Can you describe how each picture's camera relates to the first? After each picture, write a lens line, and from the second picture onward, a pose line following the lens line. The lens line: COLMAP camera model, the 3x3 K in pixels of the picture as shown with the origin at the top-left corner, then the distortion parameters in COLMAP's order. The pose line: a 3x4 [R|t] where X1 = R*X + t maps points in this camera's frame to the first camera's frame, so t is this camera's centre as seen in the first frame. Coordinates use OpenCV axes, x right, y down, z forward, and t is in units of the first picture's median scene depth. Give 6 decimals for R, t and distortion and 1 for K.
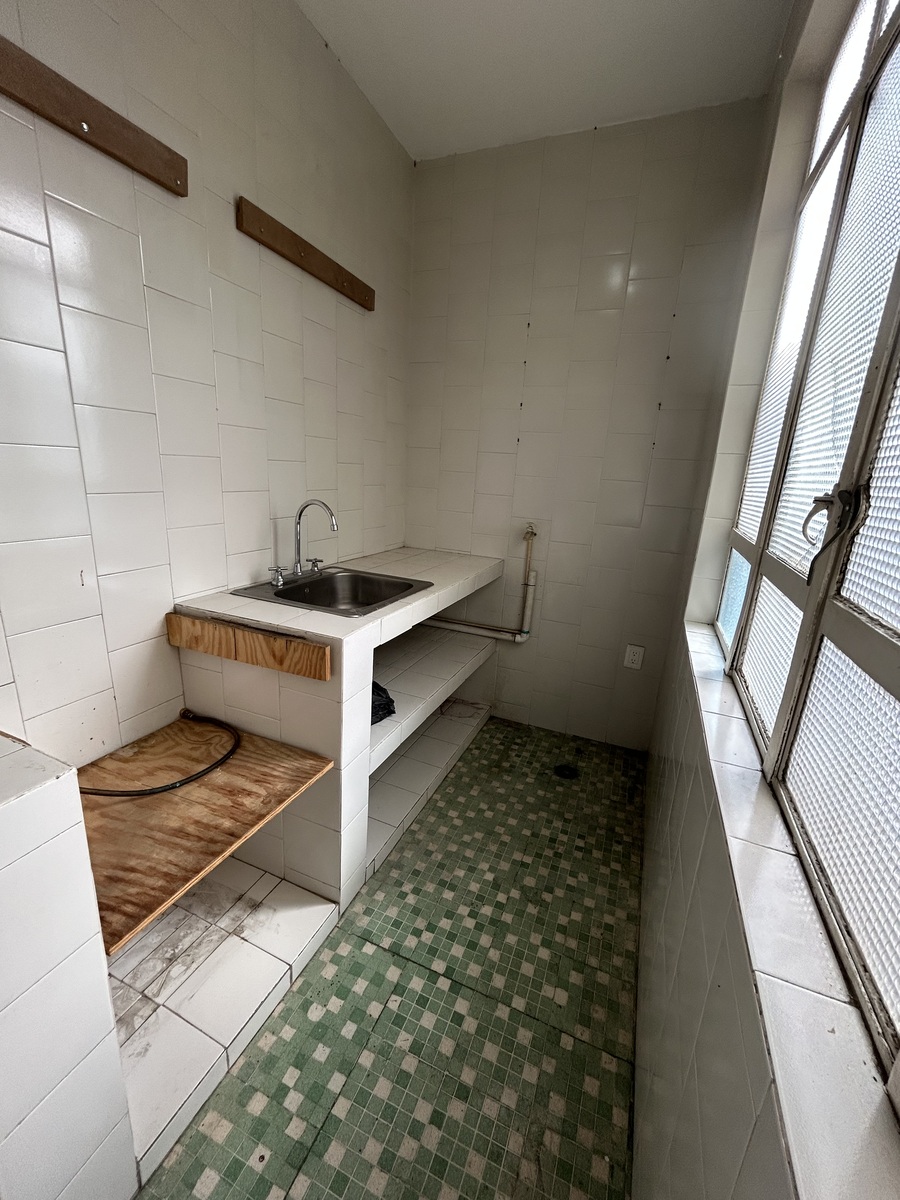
lens RADIAL K [[484.2, 0, 450.0], [0, 484.2, 600.0], [0, 0, 1]] dist [0.002651, 0.000657]
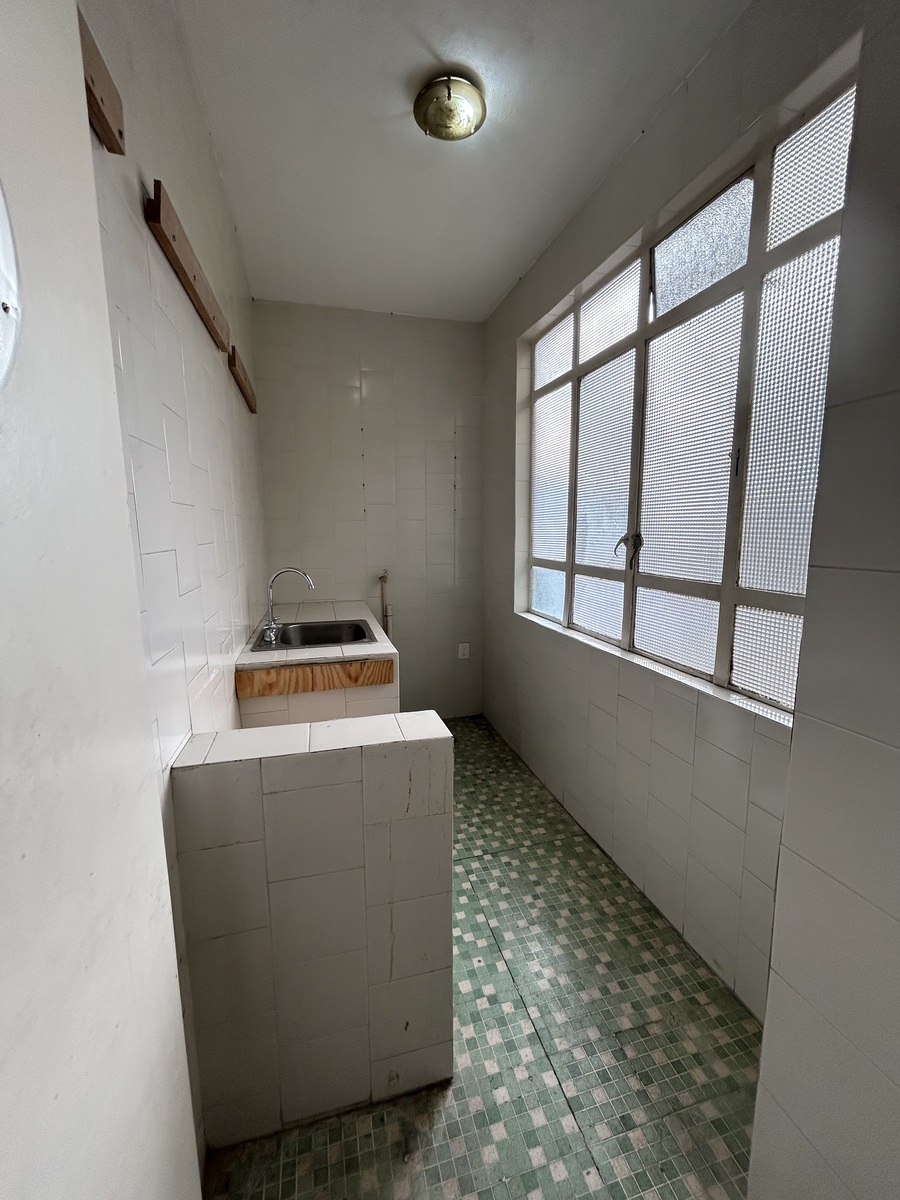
lens RADIAL K [[487.3, 0, 450.0], [0, 487.3, 600.0], [0, 0, 1]] dist [-0.001487, -0.000038]
pose [[0.783100, -0.150741, 0.603351, -0.901423], [0.209053, 0.977528, -0.027109, -0.003251], [-0.585706, 0.147362, 0.797015, -0.295023]]
